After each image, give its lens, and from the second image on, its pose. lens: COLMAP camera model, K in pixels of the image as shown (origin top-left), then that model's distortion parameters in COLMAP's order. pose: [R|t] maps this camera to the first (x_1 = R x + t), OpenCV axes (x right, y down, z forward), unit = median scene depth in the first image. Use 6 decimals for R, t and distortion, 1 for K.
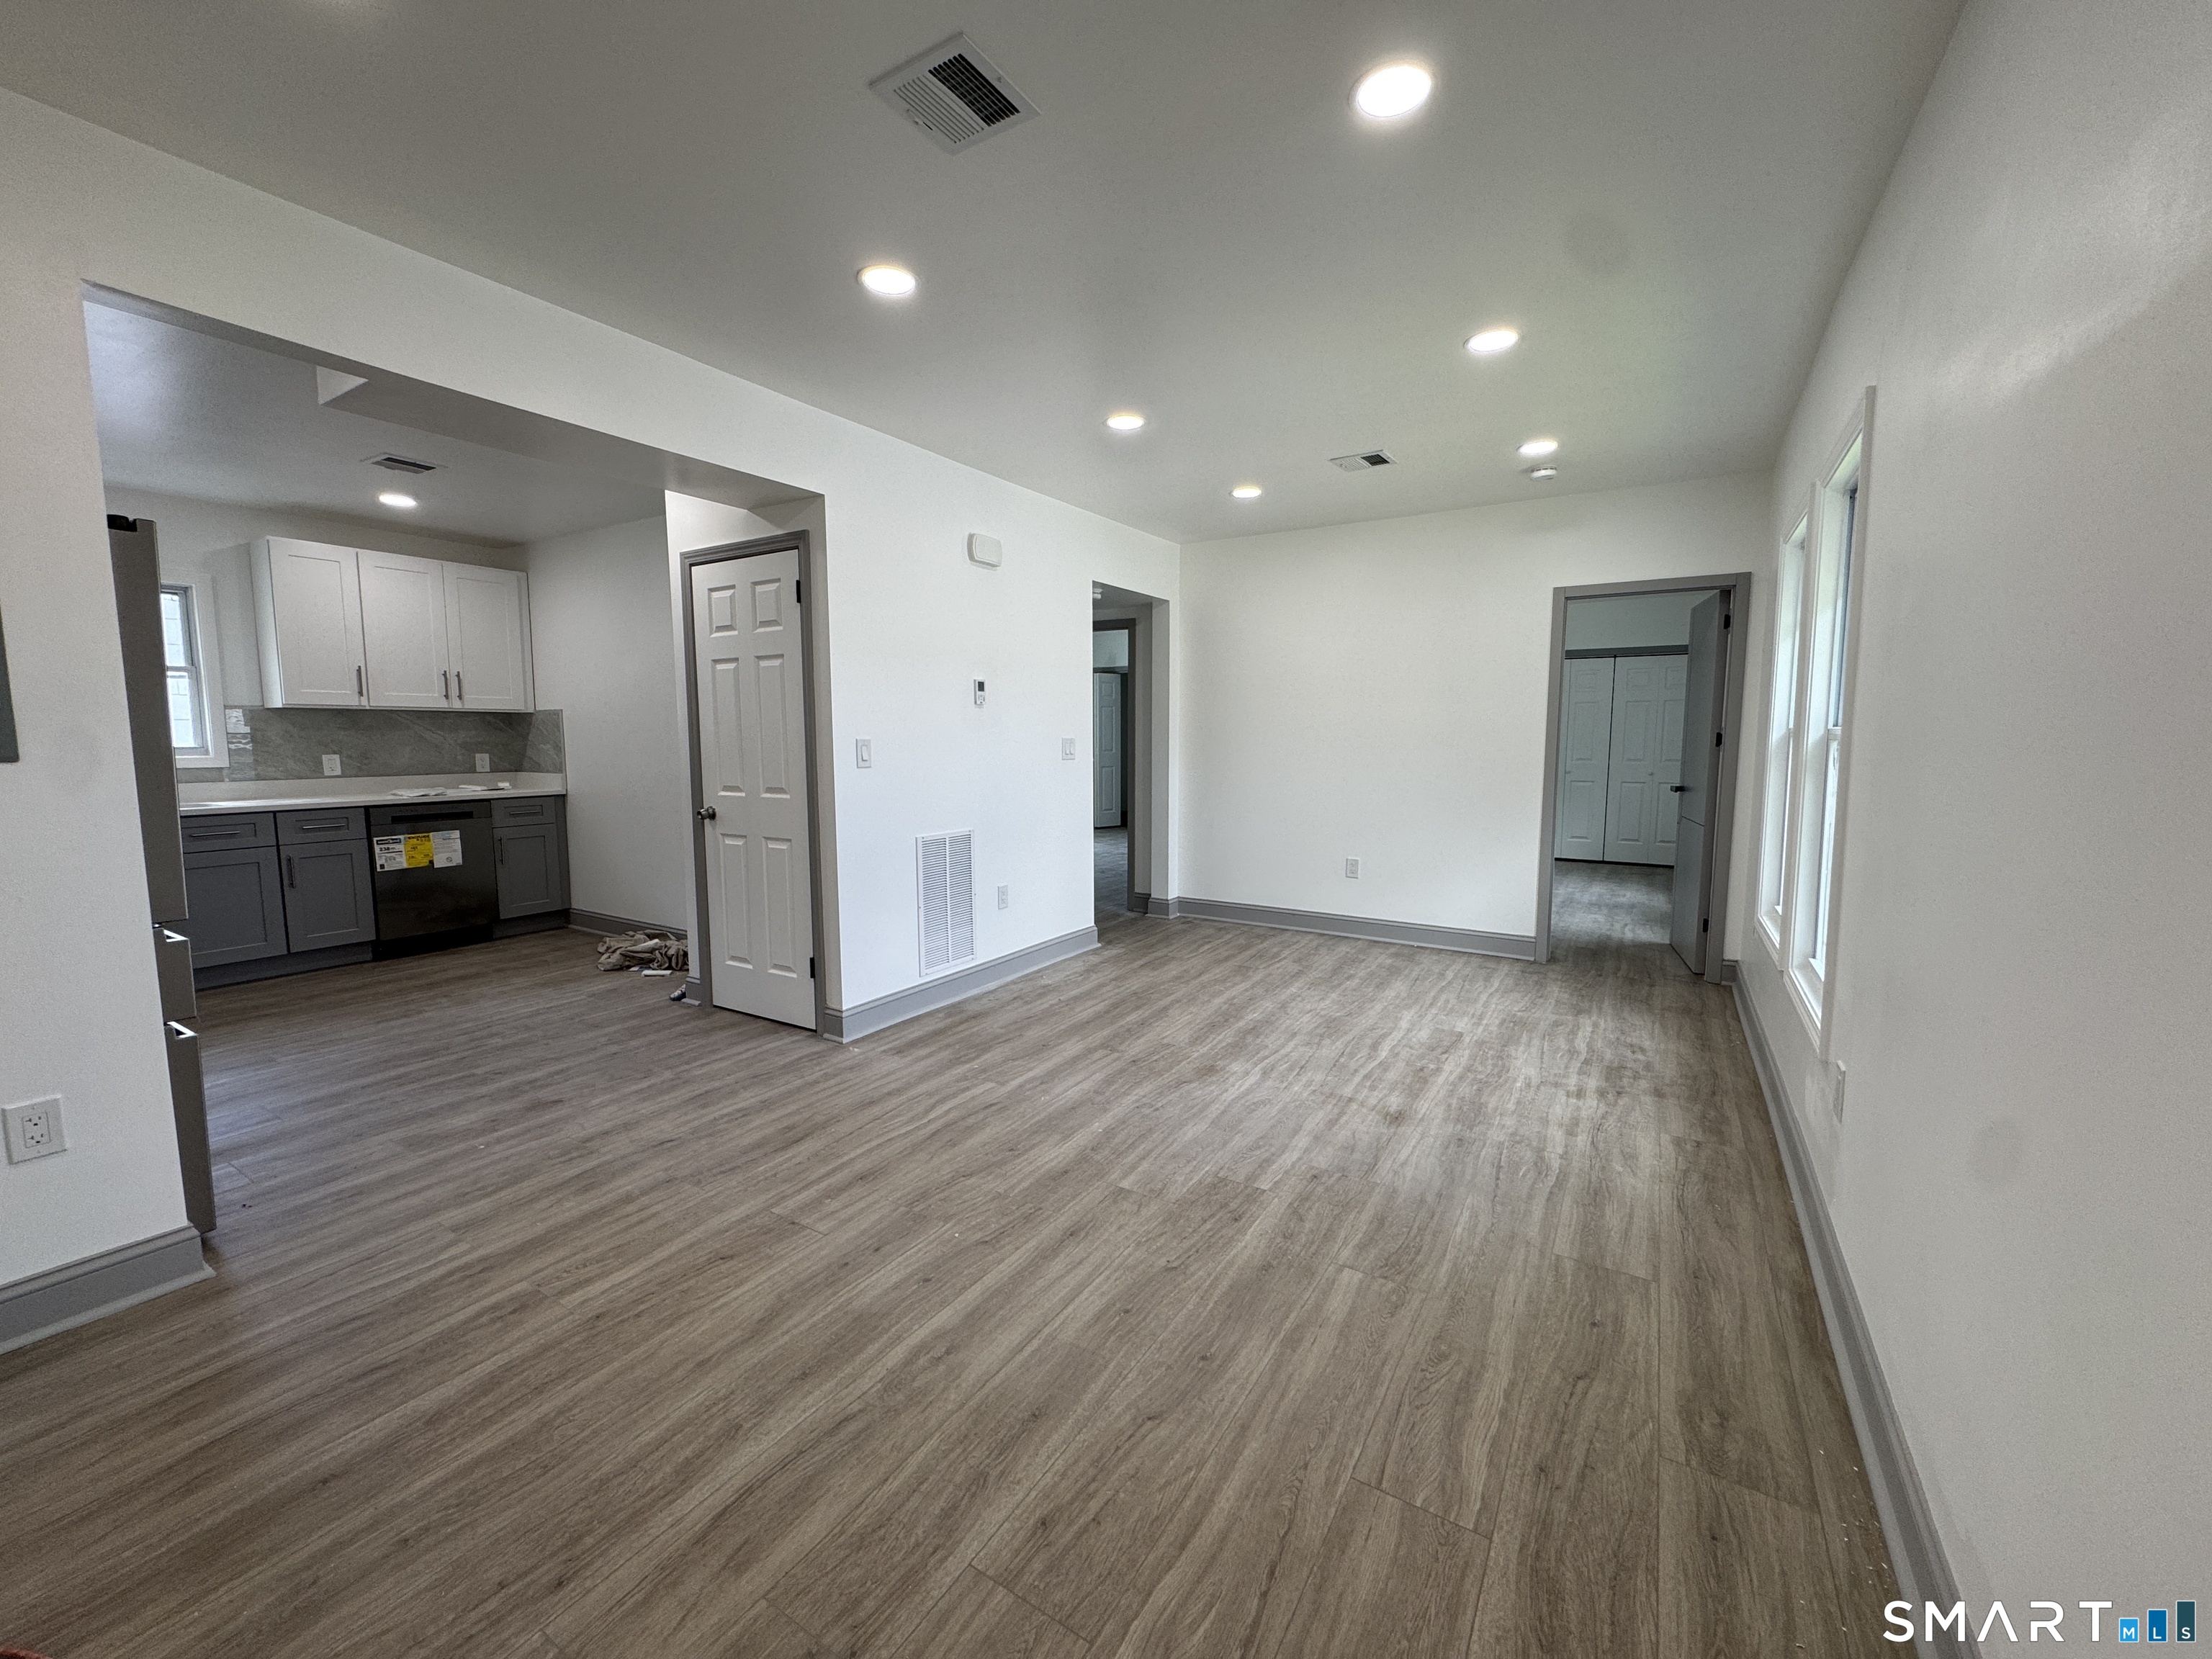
lens RADIAL K [[883.0, 0, 1110.0], [0, 883.0, 823.9], [0, 0, 1]] dist [0.001215, 0.000020]
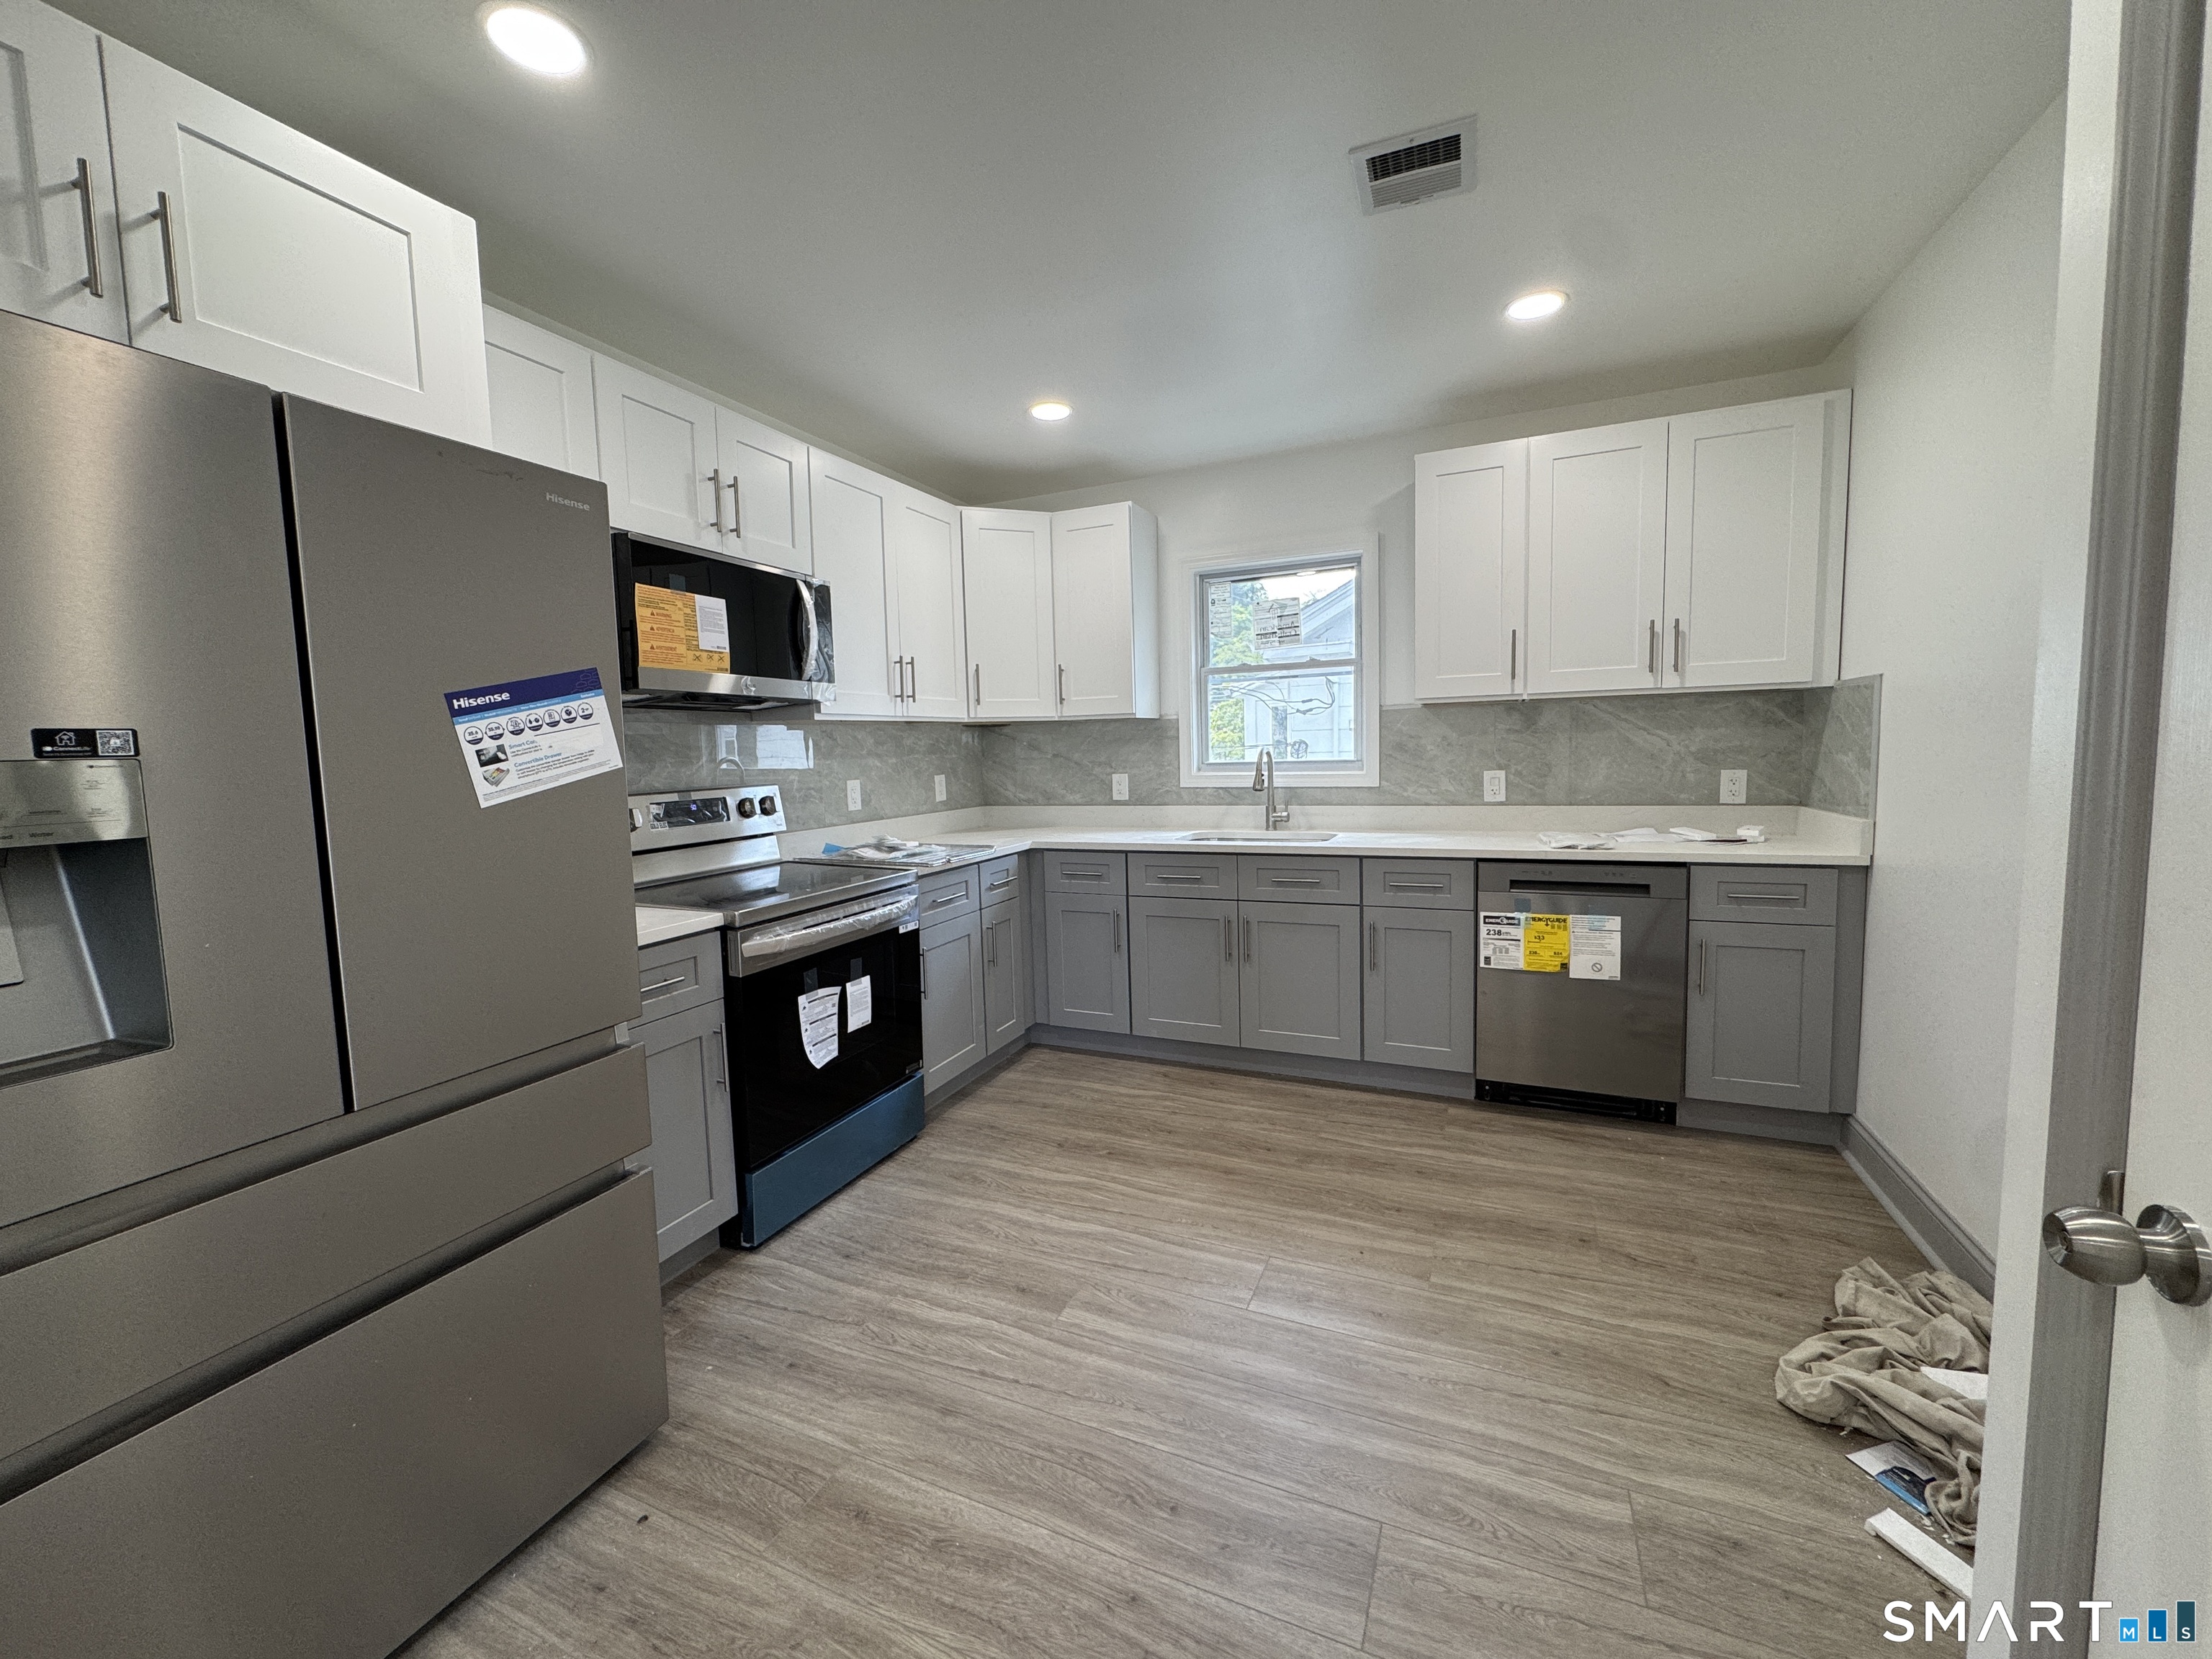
lens RADIAL K [[883.0, 0, 1099.1], [0, 883.0, 829.1], [0, 0, 1]] dist [0.001215, 0.000020]
pose [[0.137633, 0.088147, -0.986553, -0.249873], [-0.071100, 0.994342, 0.078924, -0.064115], [0.987928, 0.059281, 0.143122, 0.593799]]
